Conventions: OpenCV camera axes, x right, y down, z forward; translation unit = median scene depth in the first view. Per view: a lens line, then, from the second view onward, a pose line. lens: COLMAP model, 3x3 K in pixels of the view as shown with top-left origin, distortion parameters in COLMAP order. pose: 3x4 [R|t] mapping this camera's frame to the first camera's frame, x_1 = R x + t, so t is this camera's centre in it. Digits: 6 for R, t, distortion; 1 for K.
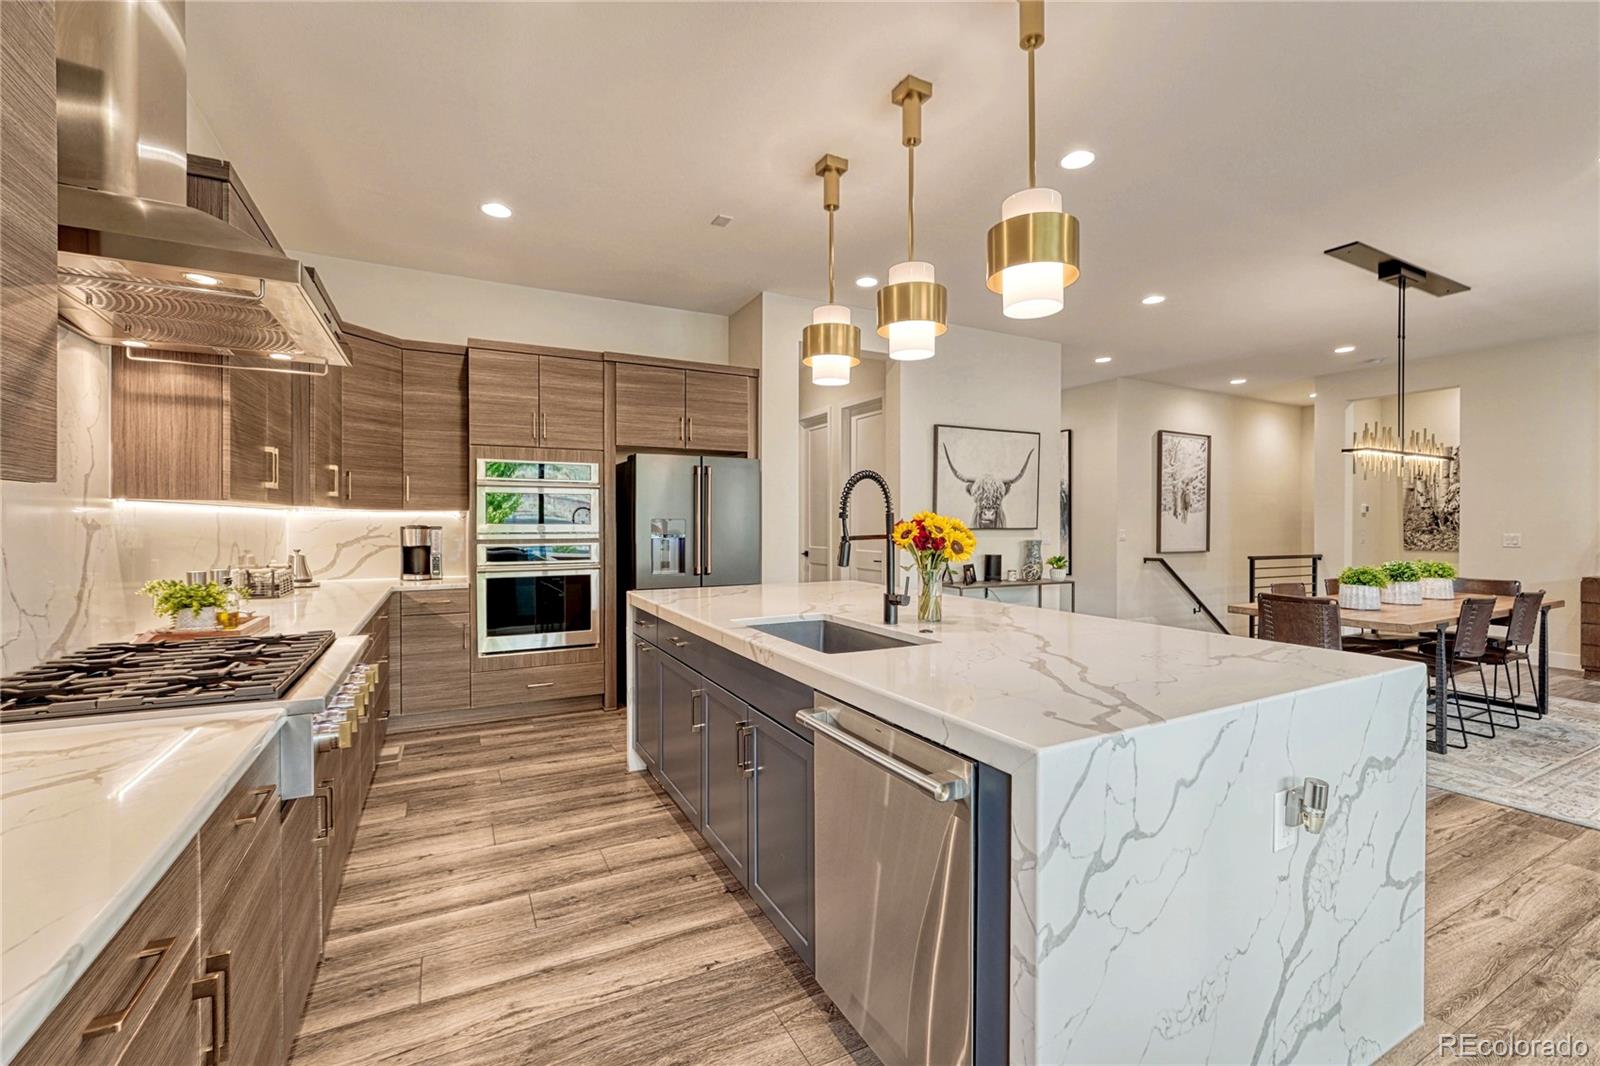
lens RADIAL K [[678.1, 0, 810.2], [0, 678.1, 527.6], [0, 0, 1]] dist [-0.011168, -0.000508]
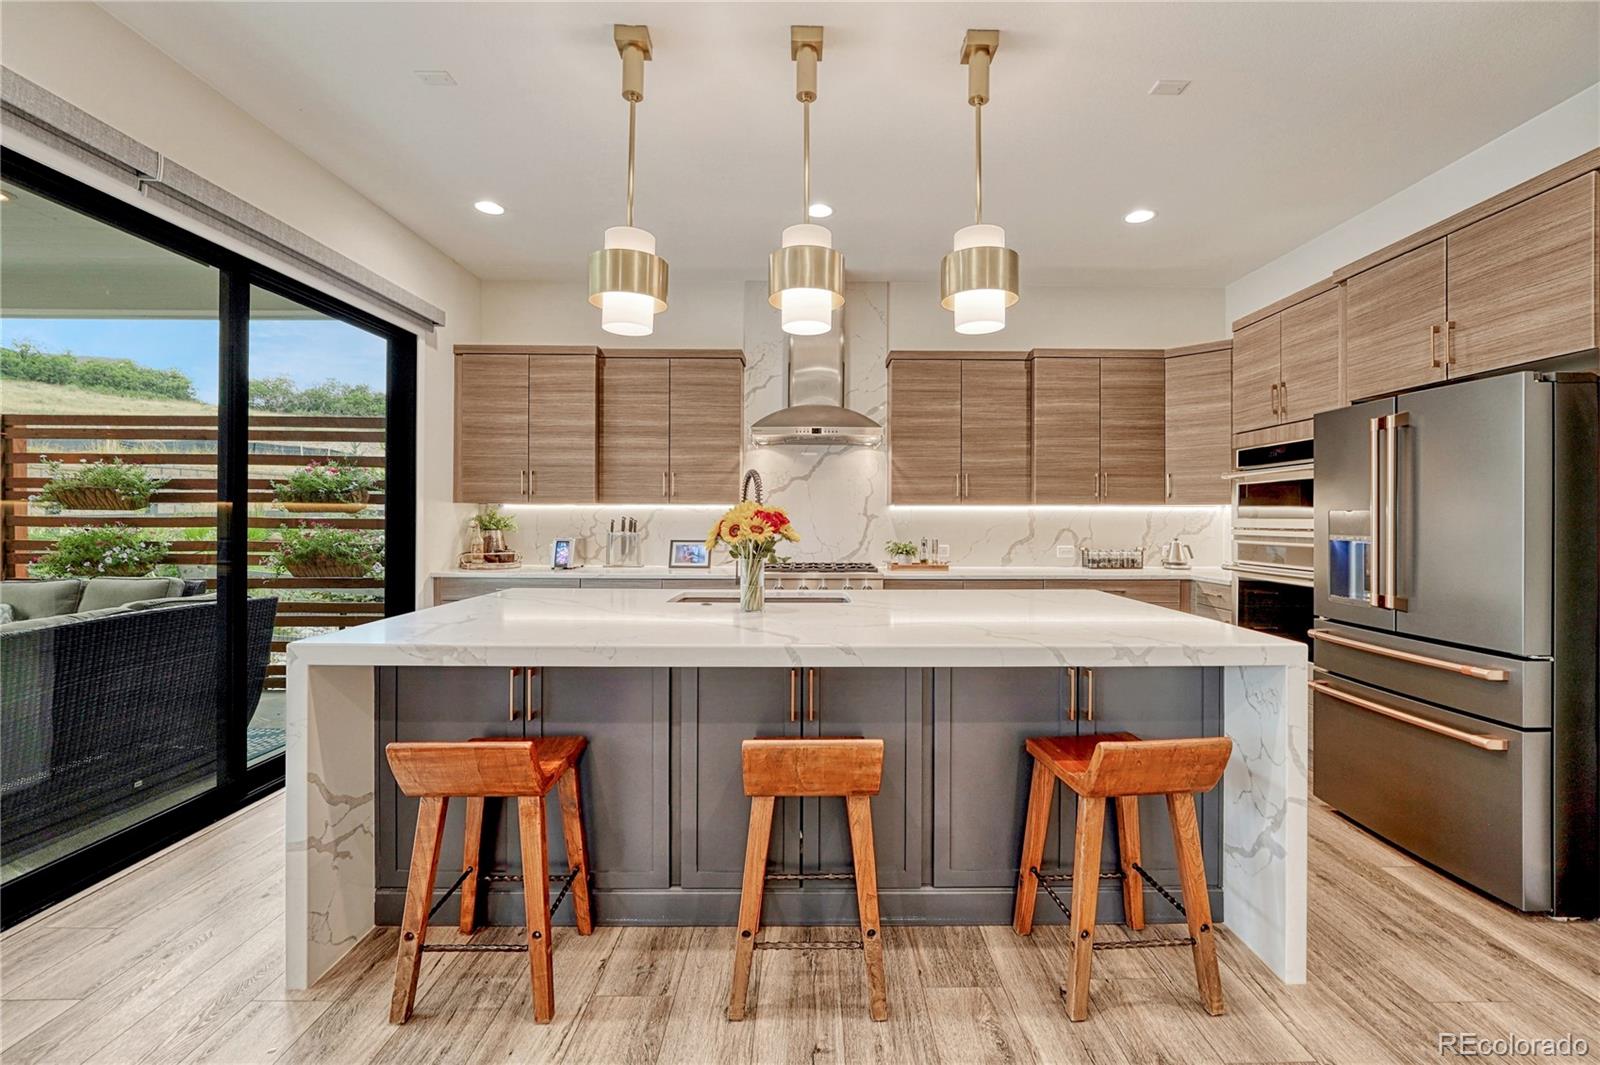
lens RADIAL K [[665.8, 0, 804.1], [0, 665.8, 519.0], [0, 0, 1]] dist [-0.013379, 0.000576]
pose [[-0.467807, -0.006929, -0.883804, 0.595024], [-0.016409, 0.999865, 0.000847, 0.005178], [0.883678, 0.014899, -0.467857, 0.895685]]
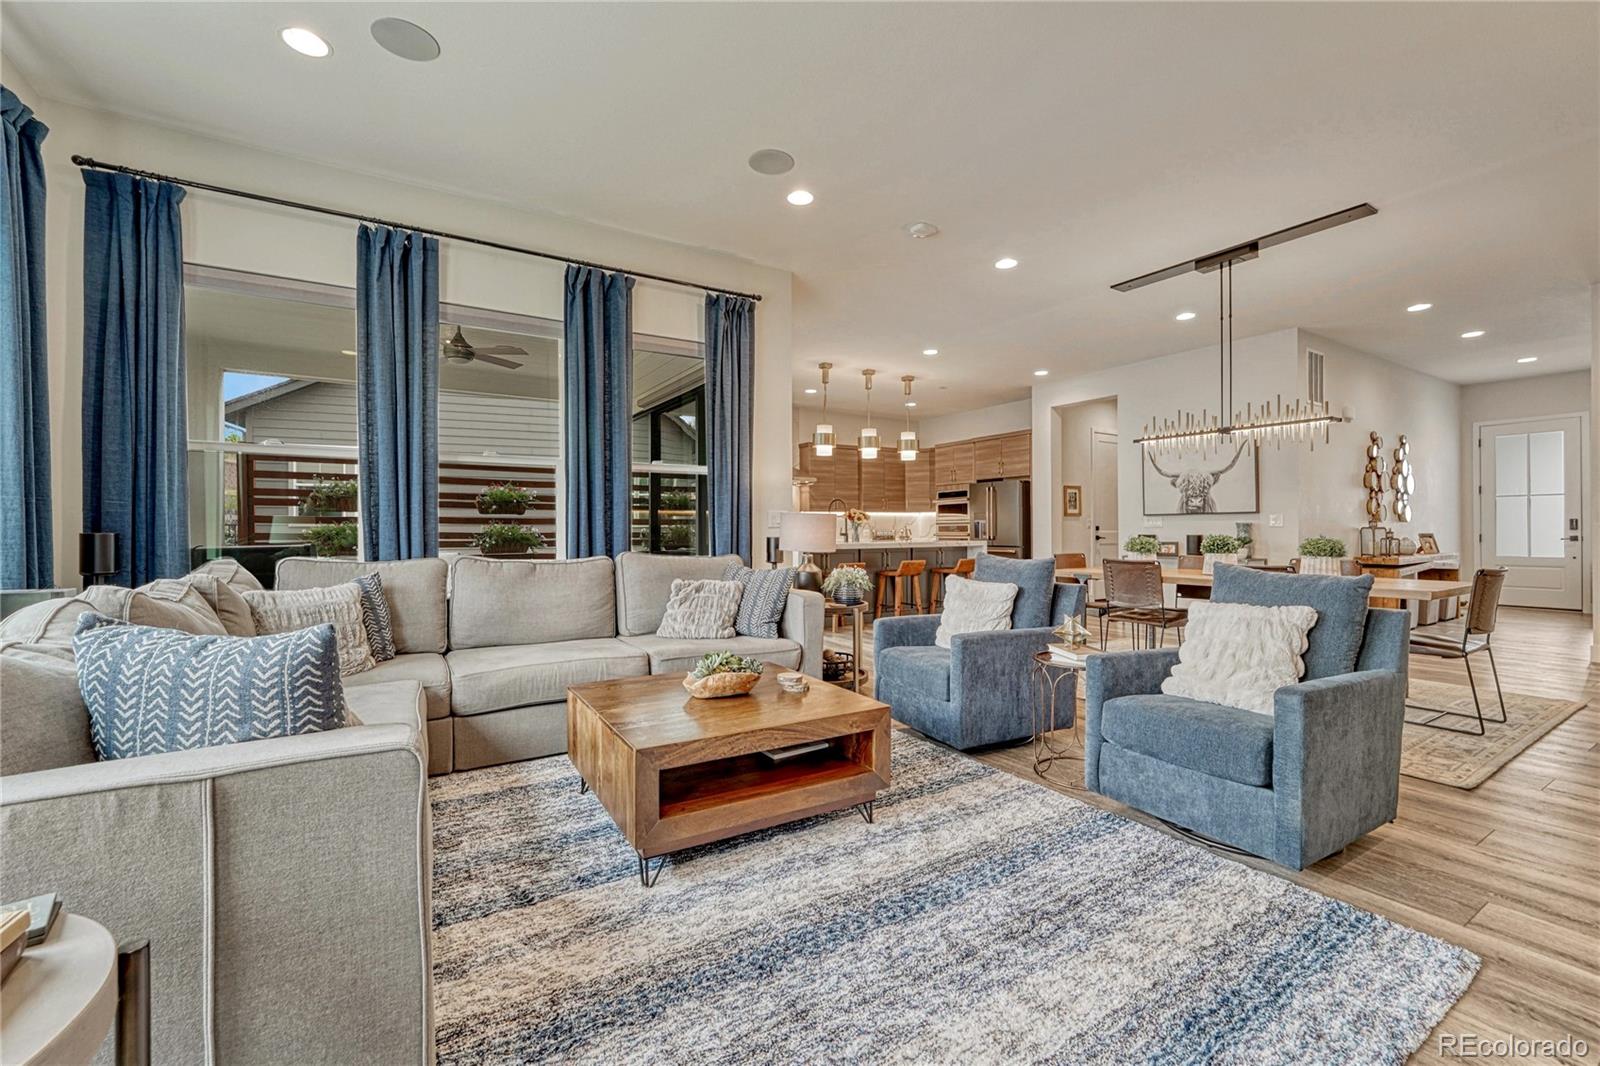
lens RADIAL K [[678.1, 0, 794.6], [0, 678.1, 530.6], [0, 0, 1]] dist [-0.011168, -0.000508]
pose [[0.082566, -0.003944, -0.996578, 1.976206], [-0.005488, 0.999975, -0.004412, 0.058026], [0.996570, 0.005833, 0.082543, 0.261847]]
